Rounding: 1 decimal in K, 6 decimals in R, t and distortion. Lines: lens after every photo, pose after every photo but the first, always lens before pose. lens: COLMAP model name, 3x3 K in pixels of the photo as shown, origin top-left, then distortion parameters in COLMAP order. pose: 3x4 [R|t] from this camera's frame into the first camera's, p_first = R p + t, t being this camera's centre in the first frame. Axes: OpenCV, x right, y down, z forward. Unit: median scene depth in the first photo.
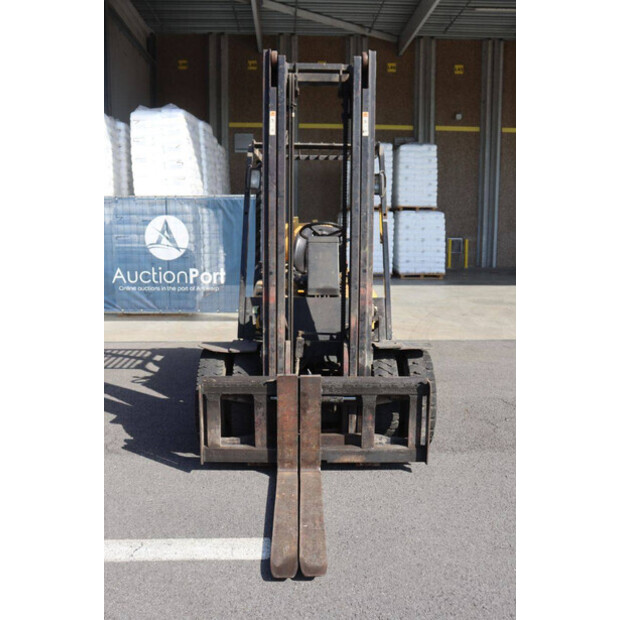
lens RADIAL K [[586.4, 0, 309.5], [0, 586.4, 308.6], [0, 0, 1]] dist [-0.074189, 0.000000]
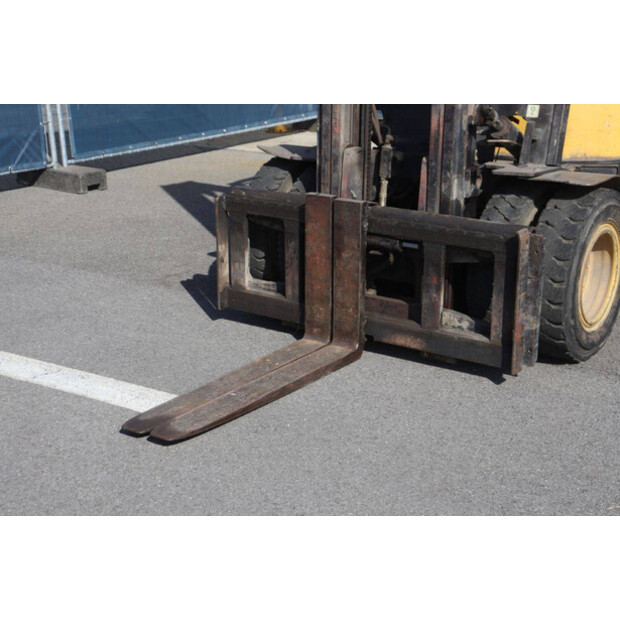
lens RADIAL K [[1076.2, 0, 309.4], [0, 1076.2, 309.9], [0, 0, 1]] dist [0.167932, 0.000000]
pose [[0.810939, 0.168166, -0.560444, 0.630188], [-0.081033, 0.980858, 0.177062, 0.025053], [0.579492, -0.098172, 0.809043, -0.005925]]
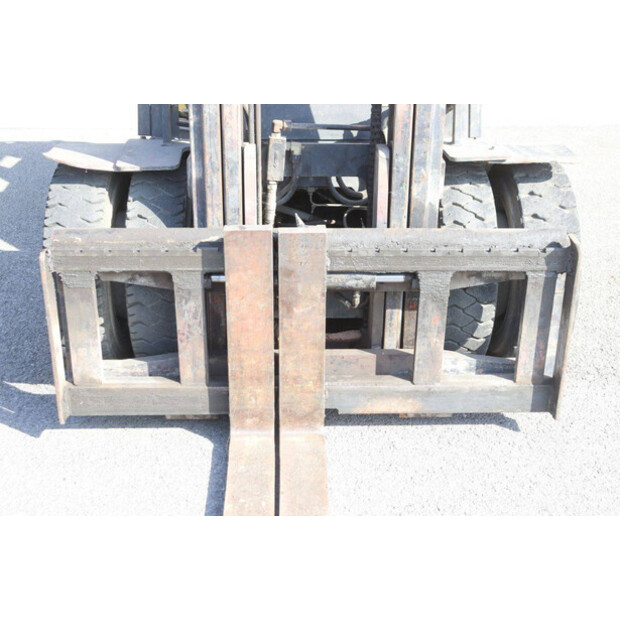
lens RADIAL K [[880.9, 0, 316.6], [0, 880.9, 305.4], [0, 0, 1]] dist [0.054271, 0.000000]
pose [[0.999771, -0.004133, 0.021004, -0.001334], [-0.001522, 0.964983, 0.262307, -0.001688], [-0.021352, -0.262279, 0.964756, 0.346012]]
